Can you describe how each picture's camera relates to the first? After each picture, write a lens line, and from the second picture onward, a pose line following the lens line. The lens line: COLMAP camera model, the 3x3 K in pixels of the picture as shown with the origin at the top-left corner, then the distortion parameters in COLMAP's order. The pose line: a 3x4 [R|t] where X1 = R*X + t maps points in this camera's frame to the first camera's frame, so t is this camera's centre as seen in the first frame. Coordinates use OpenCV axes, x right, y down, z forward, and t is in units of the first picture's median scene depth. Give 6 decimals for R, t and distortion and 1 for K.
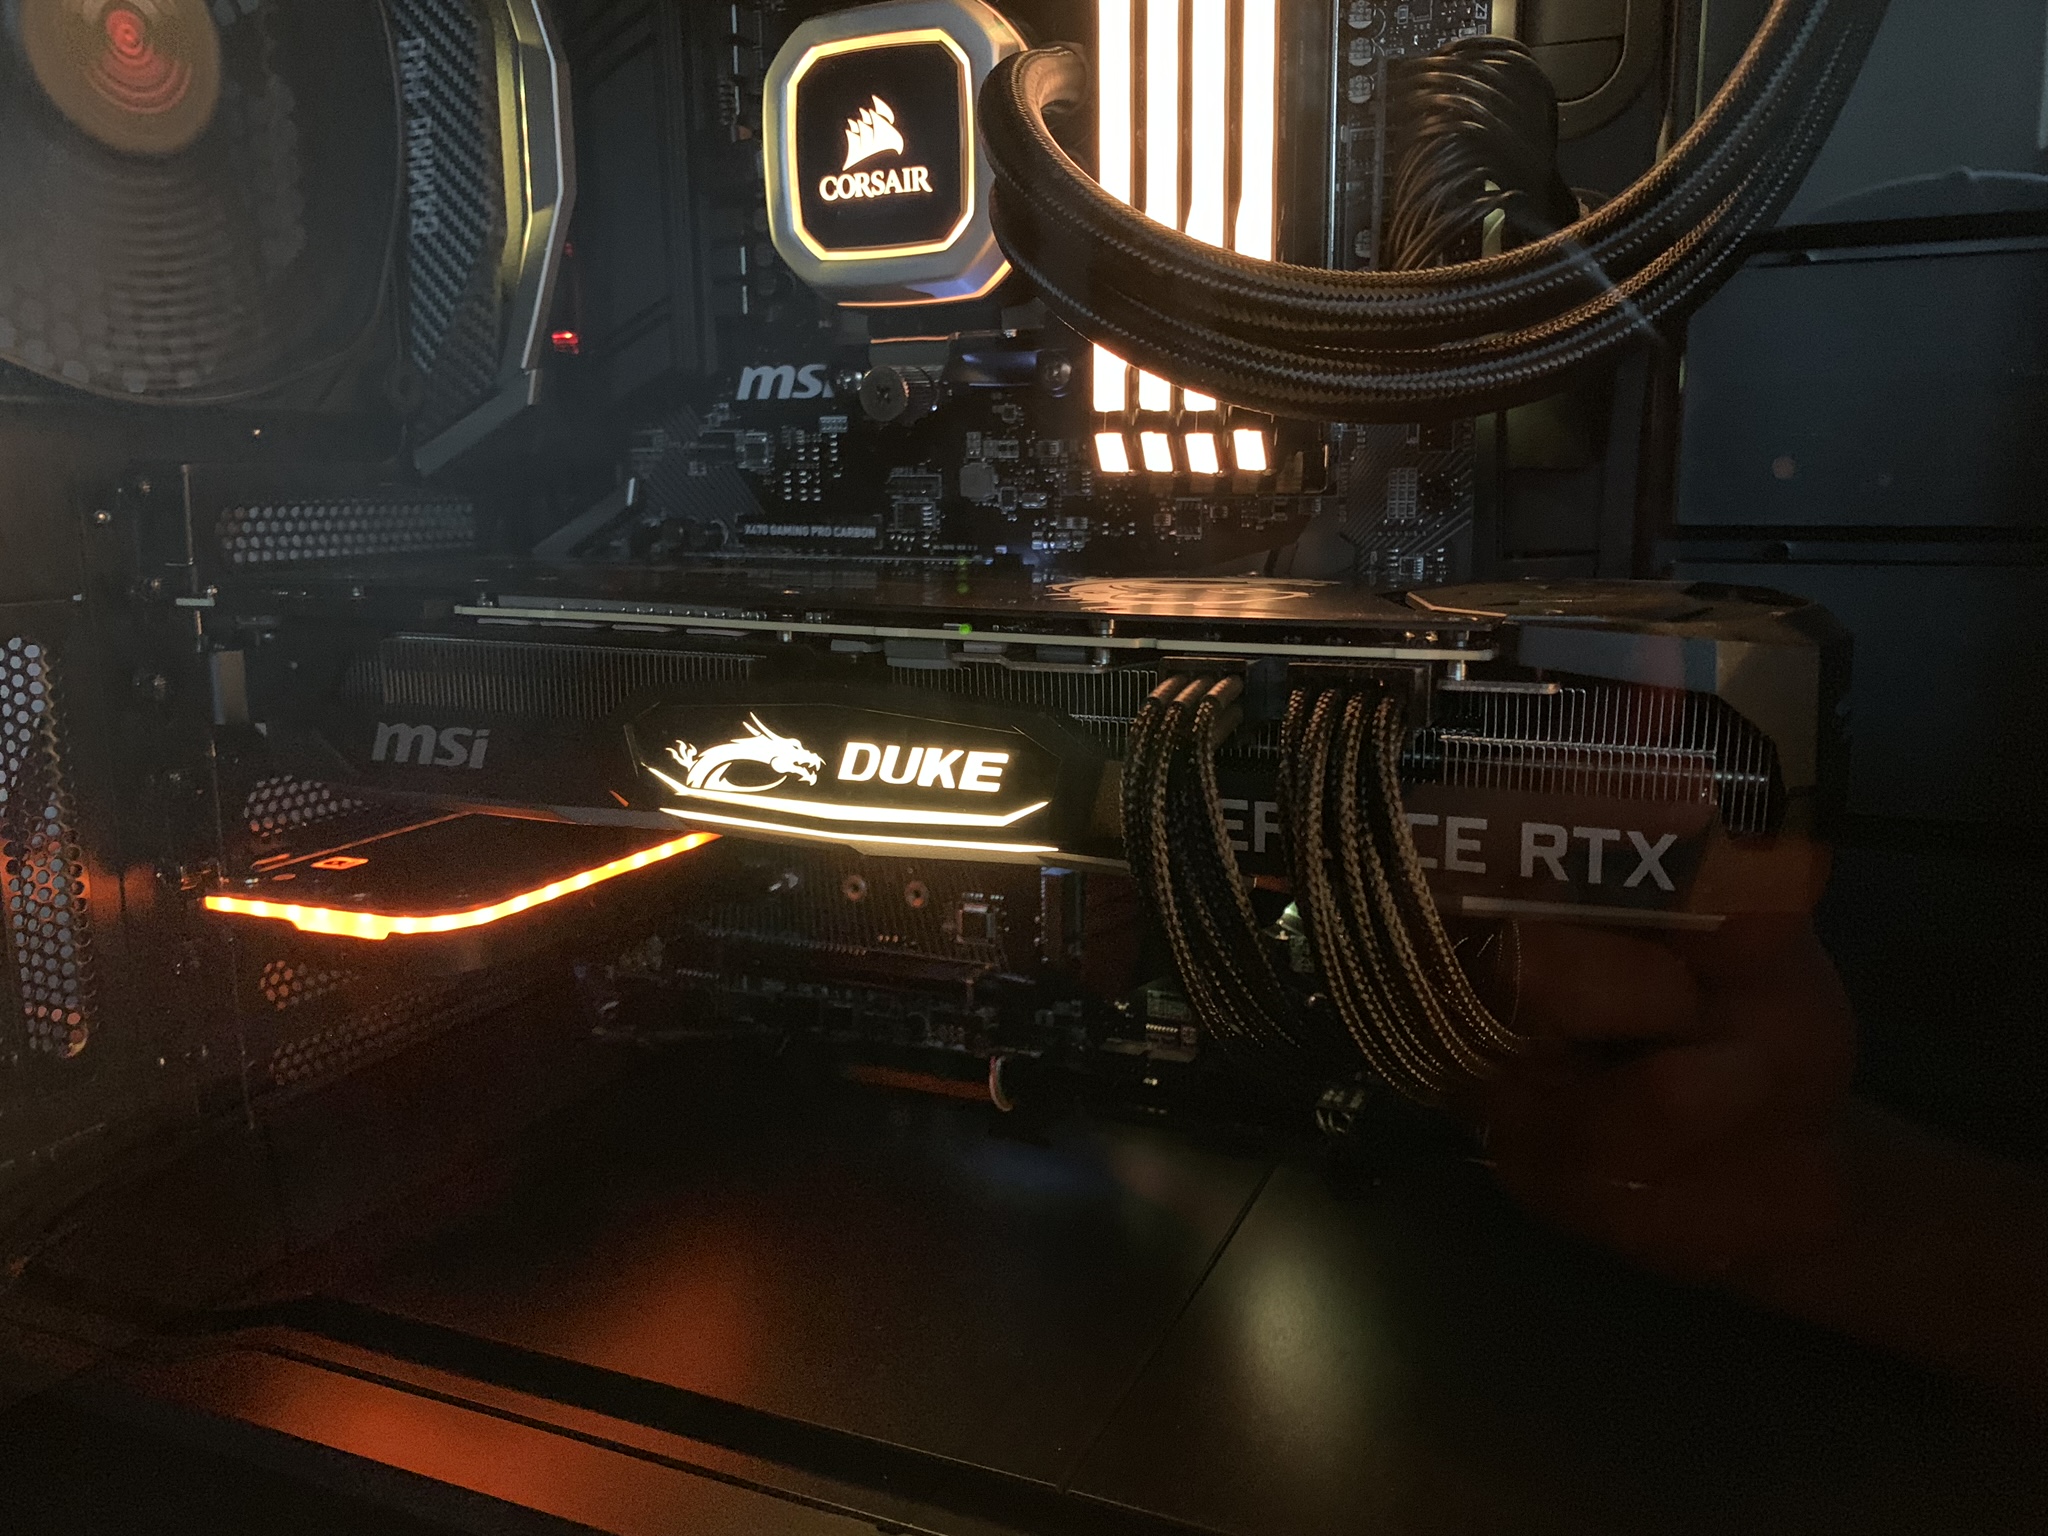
lens RADIAL K [[1550.5, 0, 1021.0], [0, 1550.5, 743.1], [0, 0, 1]] dist [0.007344, -0.001917]
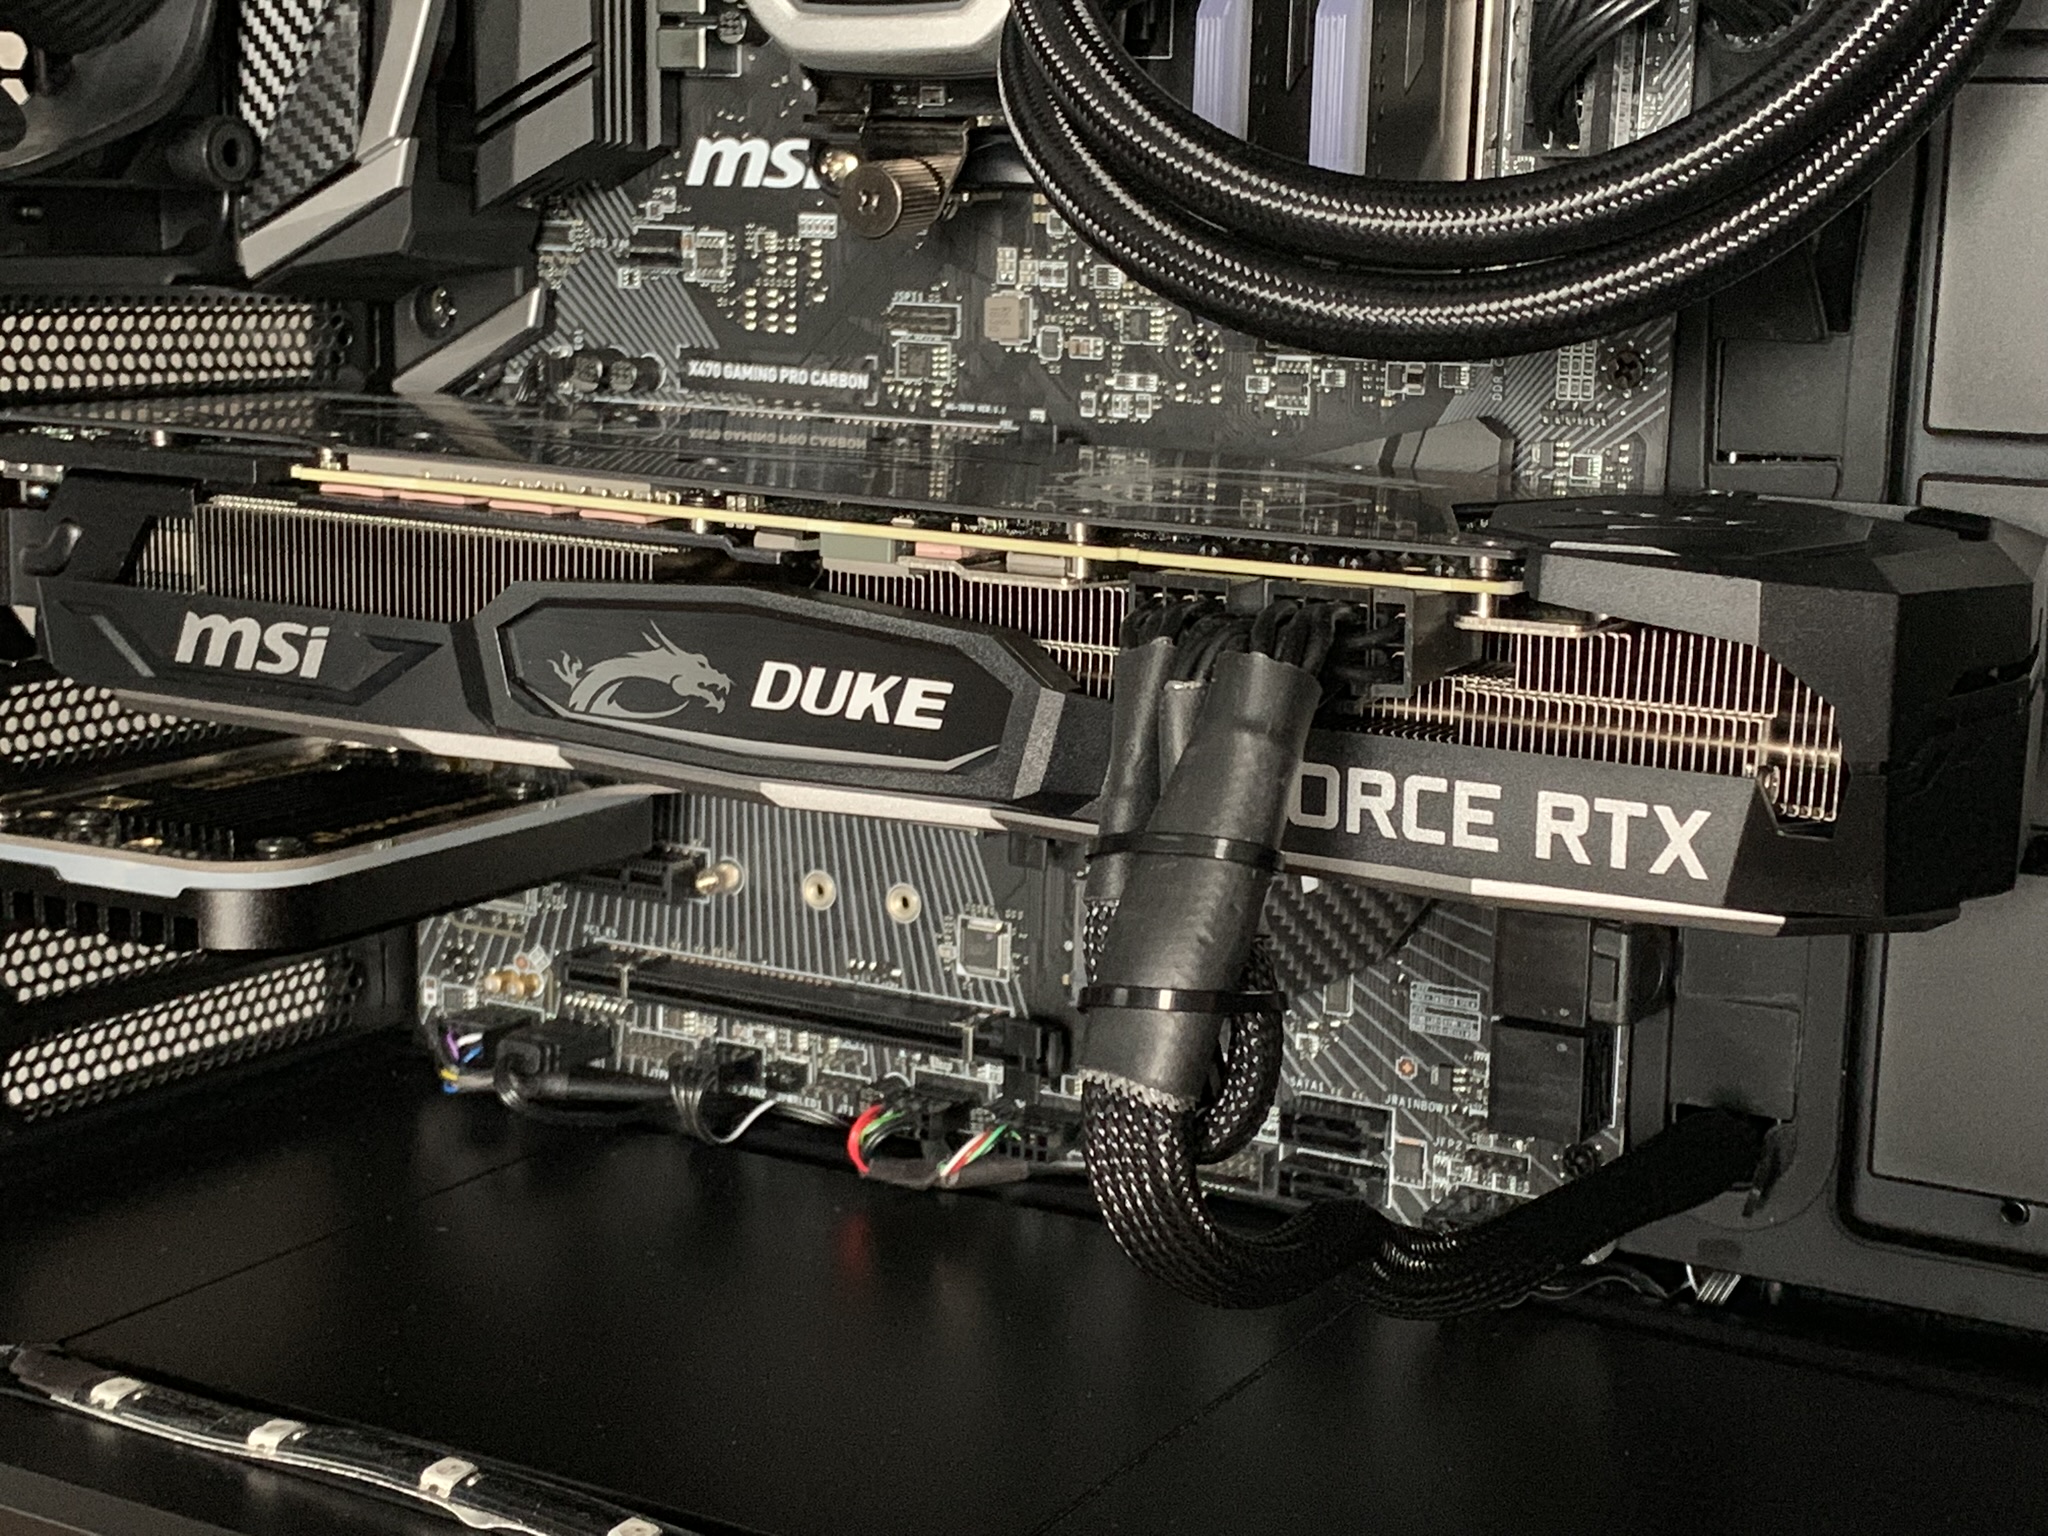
lens RADIAL K [[3115.3, 0, 1024.0], [0, 3115.3, 768.0], [0, 0, 1]] dist [-0.150759, 1.611608]
pose [[0.993939, 0.053279, -0.096164, 0.127149], [-0.052524, 0.998566, 0.010369, 0.021940], [0.096579, -0.005255, 0.995311, -0.416810]]
